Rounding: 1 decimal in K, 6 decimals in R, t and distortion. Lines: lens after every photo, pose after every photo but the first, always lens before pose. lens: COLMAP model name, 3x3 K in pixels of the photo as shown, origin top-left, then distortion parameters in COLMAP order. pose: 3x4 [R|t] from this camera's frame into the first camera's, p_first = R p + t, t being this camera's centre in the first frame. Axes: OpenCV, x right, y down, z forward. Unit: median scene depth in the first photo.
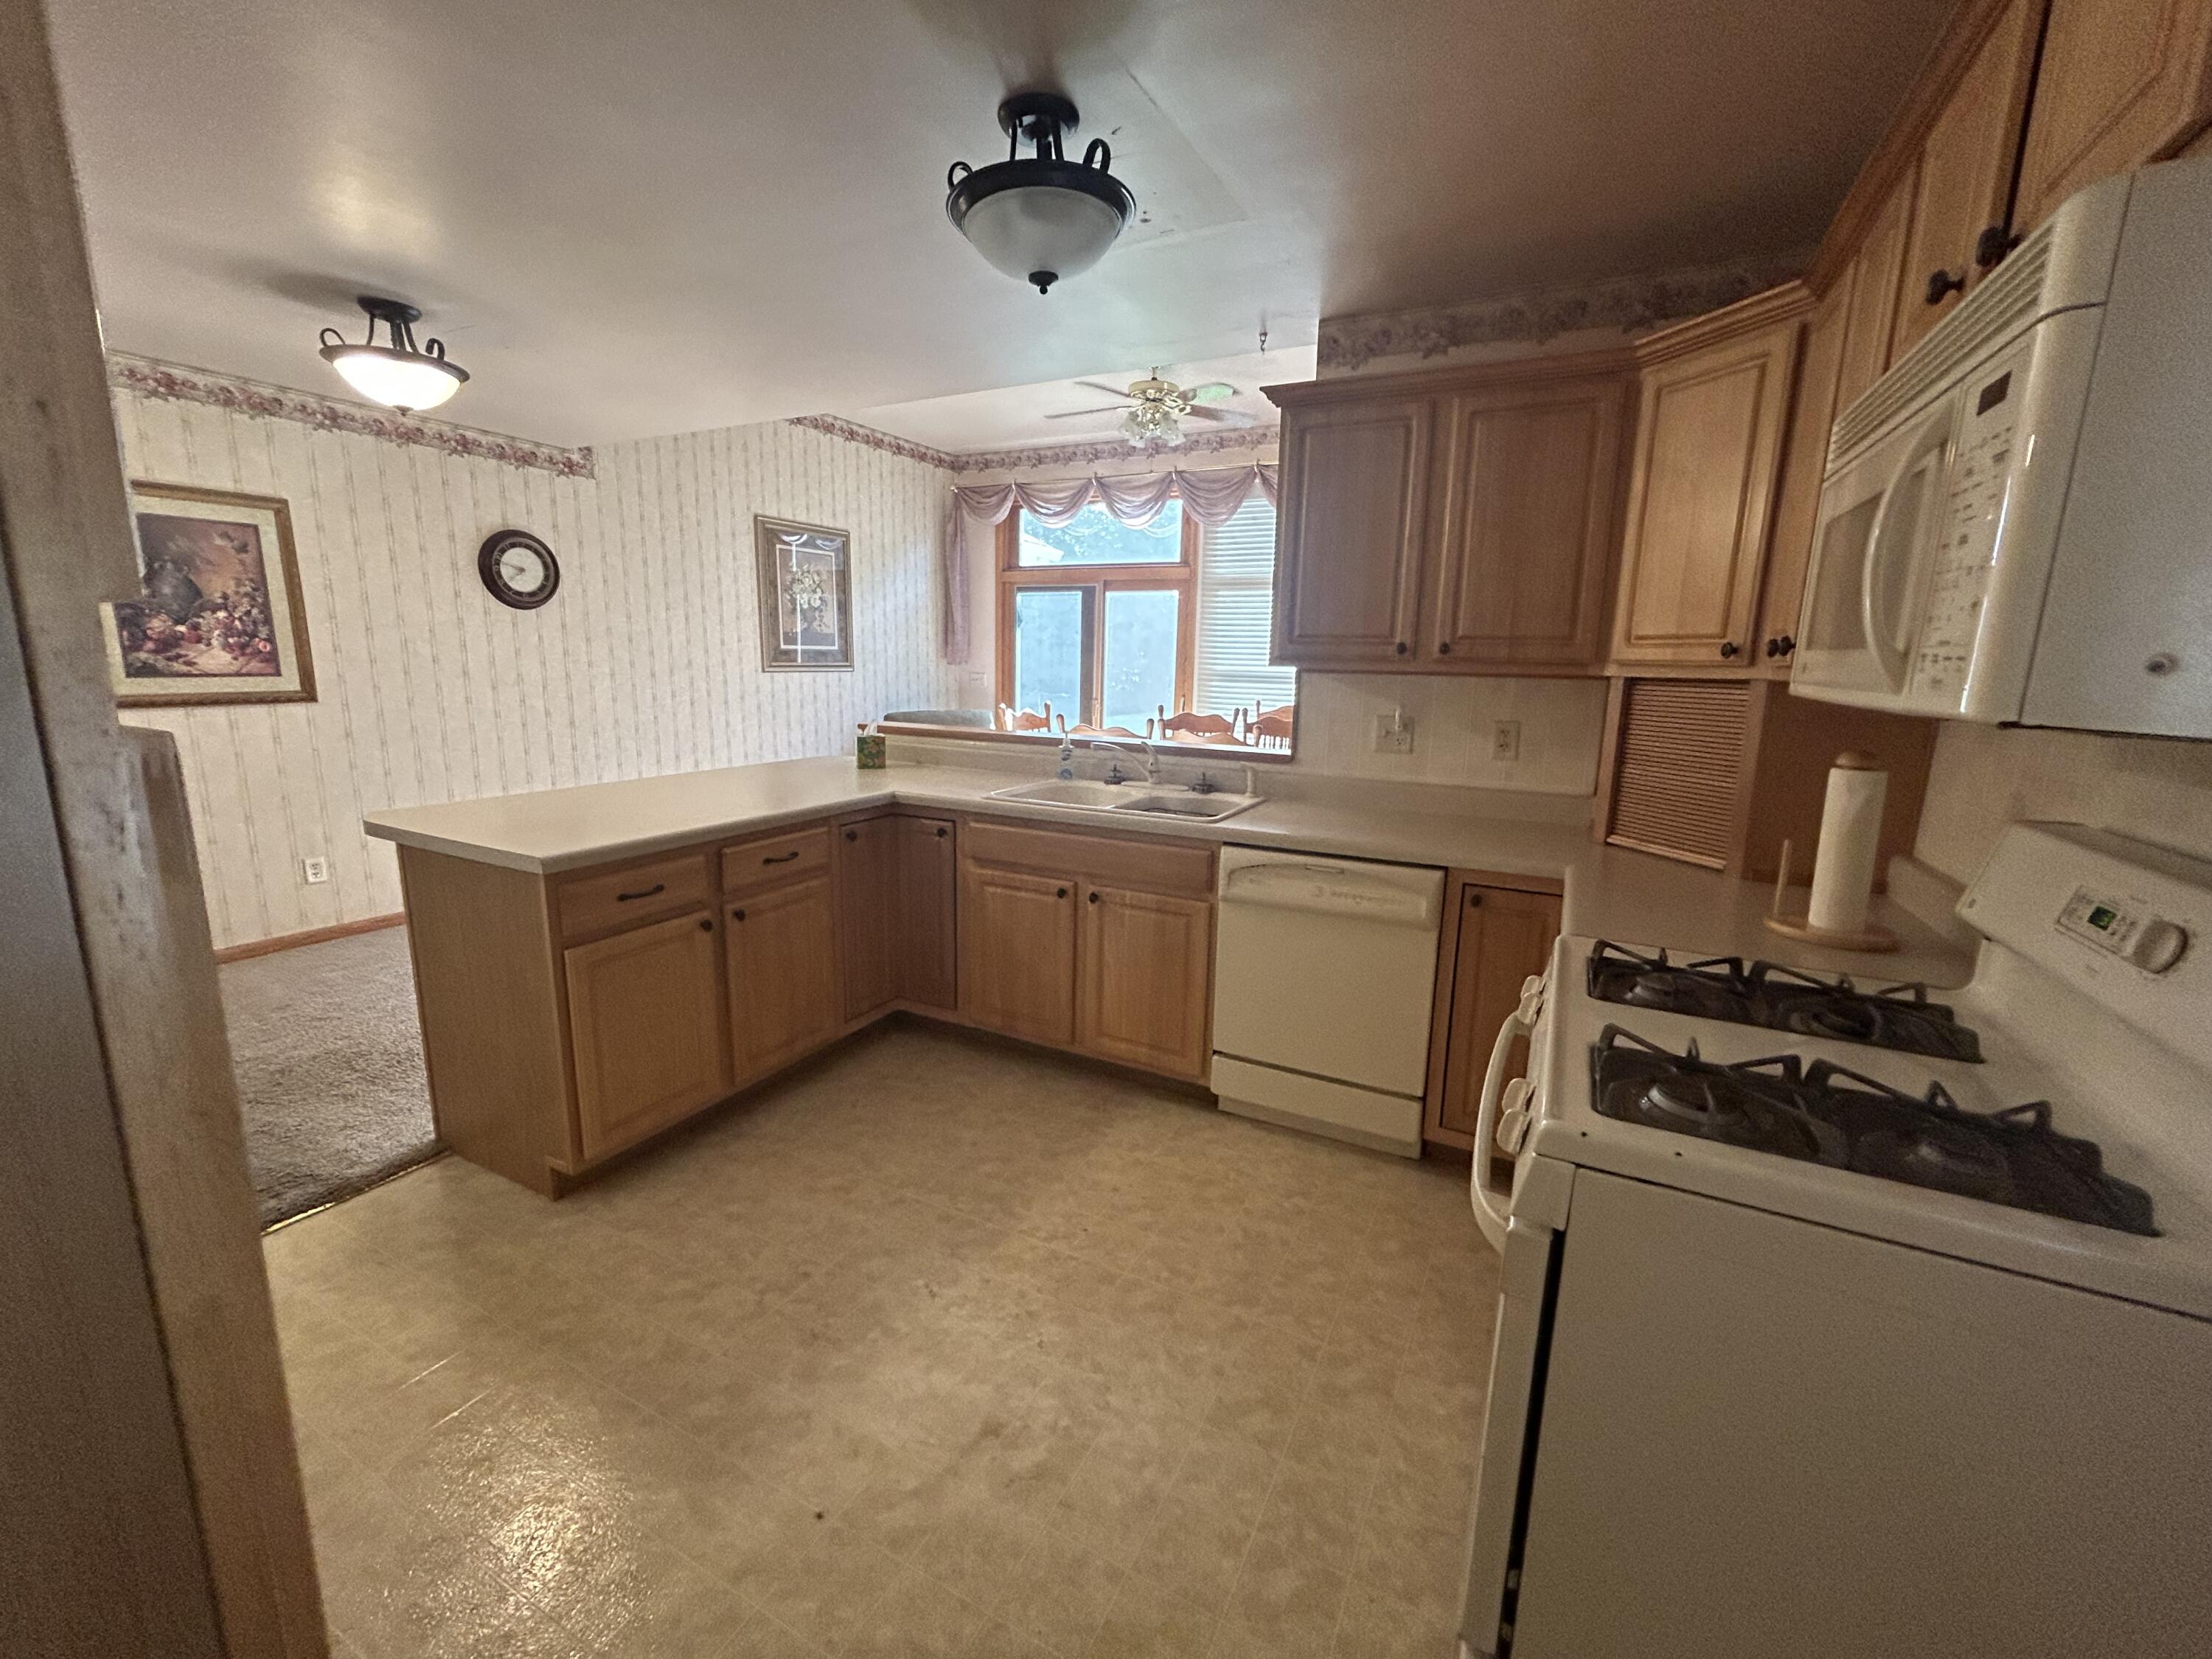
lens RADIAL K [[899.9, 0, 1108.6], [0, 899.9, 828.8], [0, 0, 1]] dist [0.000167, 0.002166]
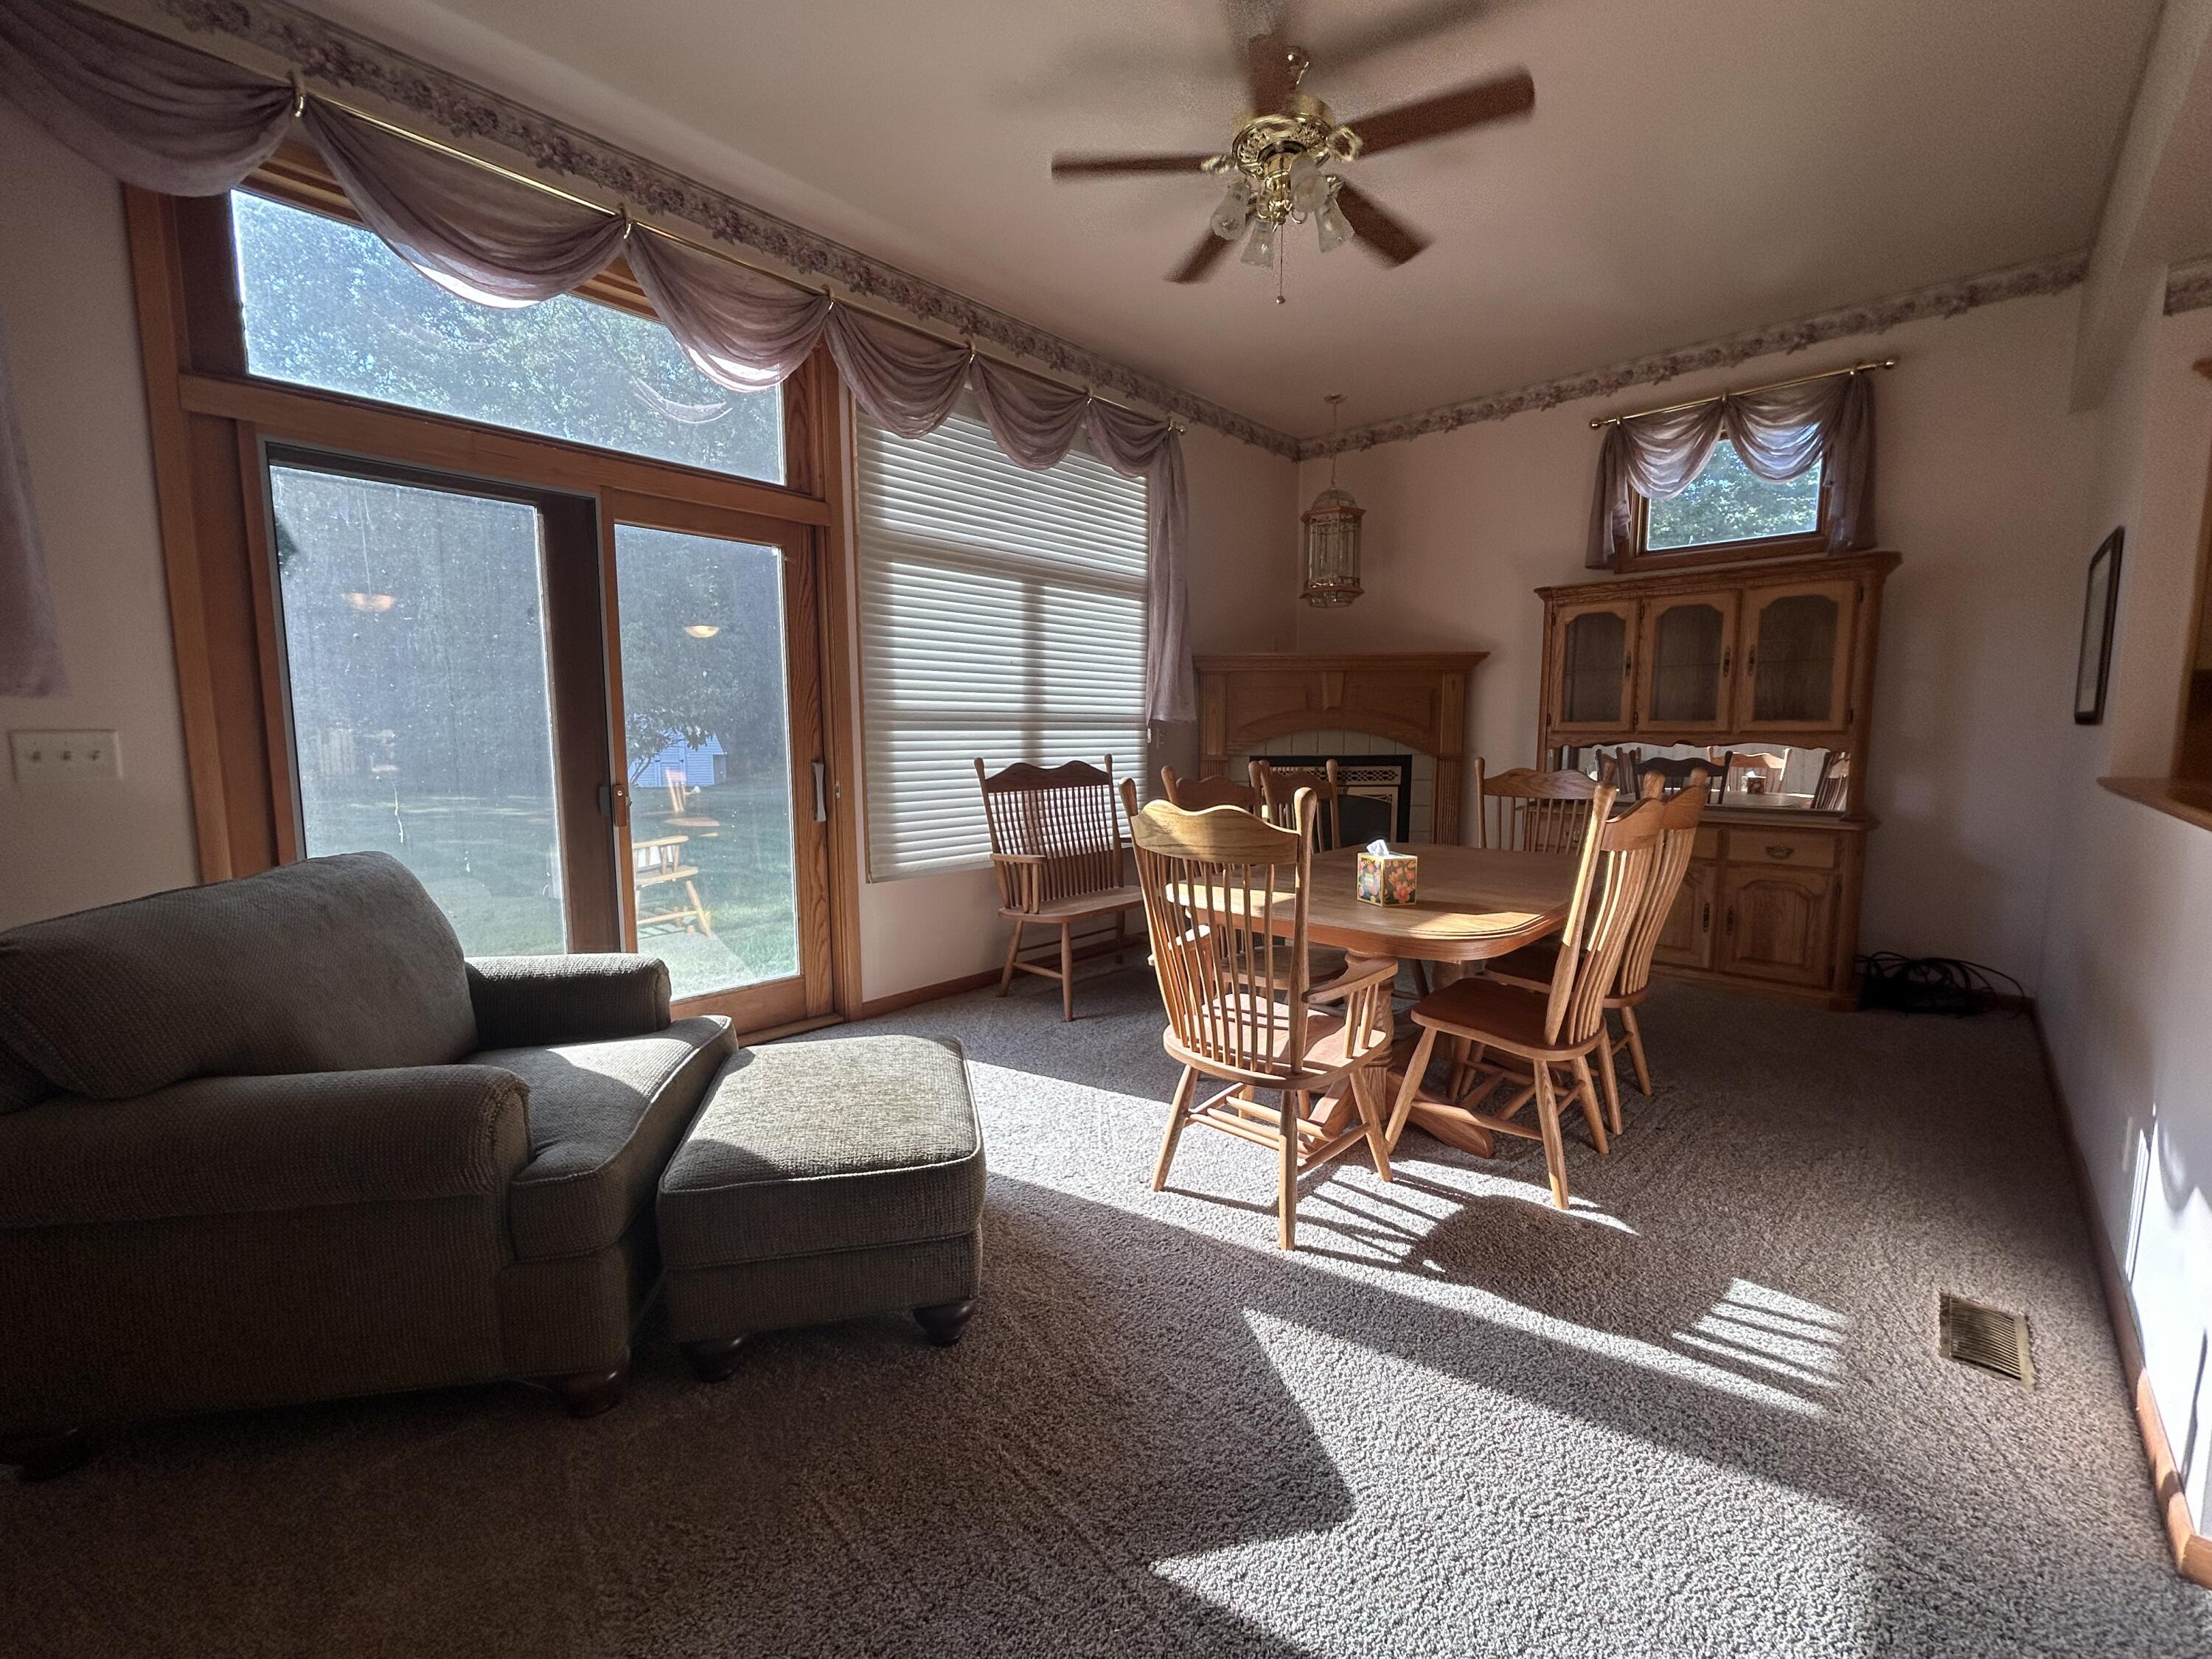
lens RADIAL K [[899.9, 0, 1109.0], [0, 899.9, 825.6], [0, 0, 1]] dist [0.000167, 0.002166]
pose [[0.269179, -0.126958, 0.954686, -0.825351], [0.188442, 0.979056, 0.077066, -0.281405], [-0.944475, 0.159158, 0.287465, 1.652959]]
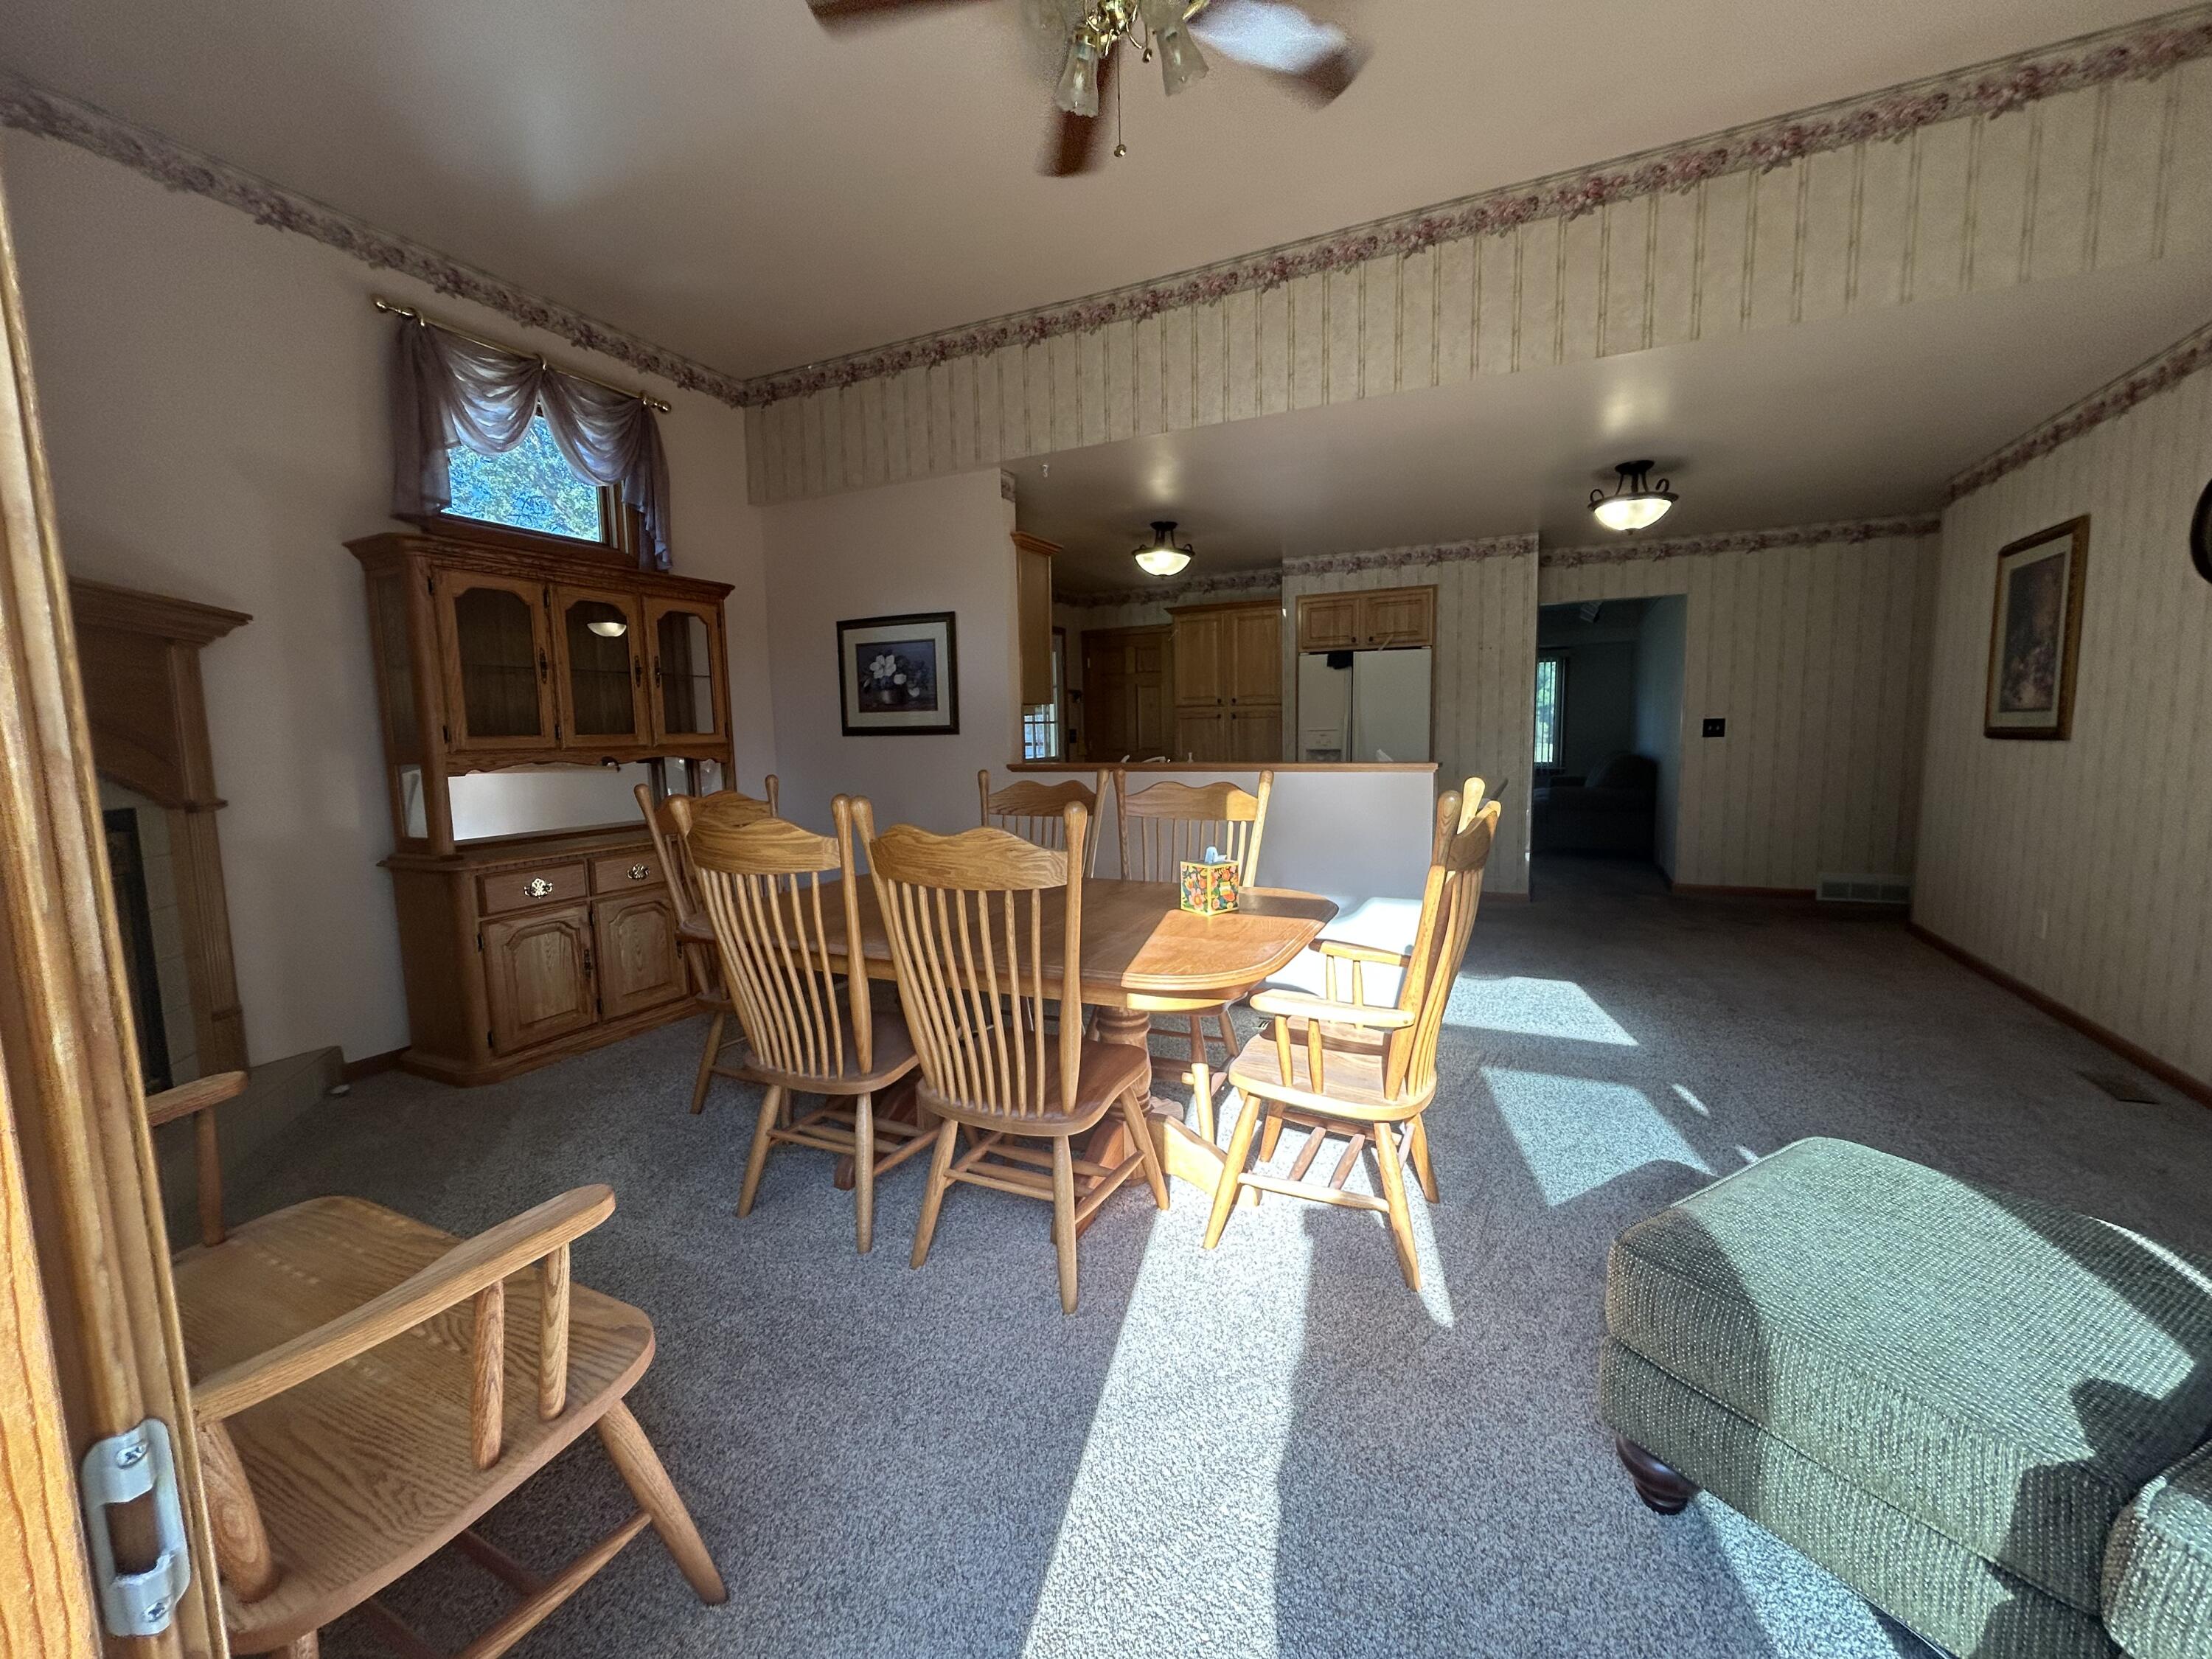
lens RADIAL K [[899.9, 0, 1099.5], [0, 899.9, 820.8], [0, 0, 1]] dist [0.000167, 0.002166]
pose [[-0.999498, -0.003388, -0.031505, 0.113579], [-0.012255, 0.958235, 0.285720, -0.406404], [0.029221, 0.285962, -0.957795, 2.387686]]
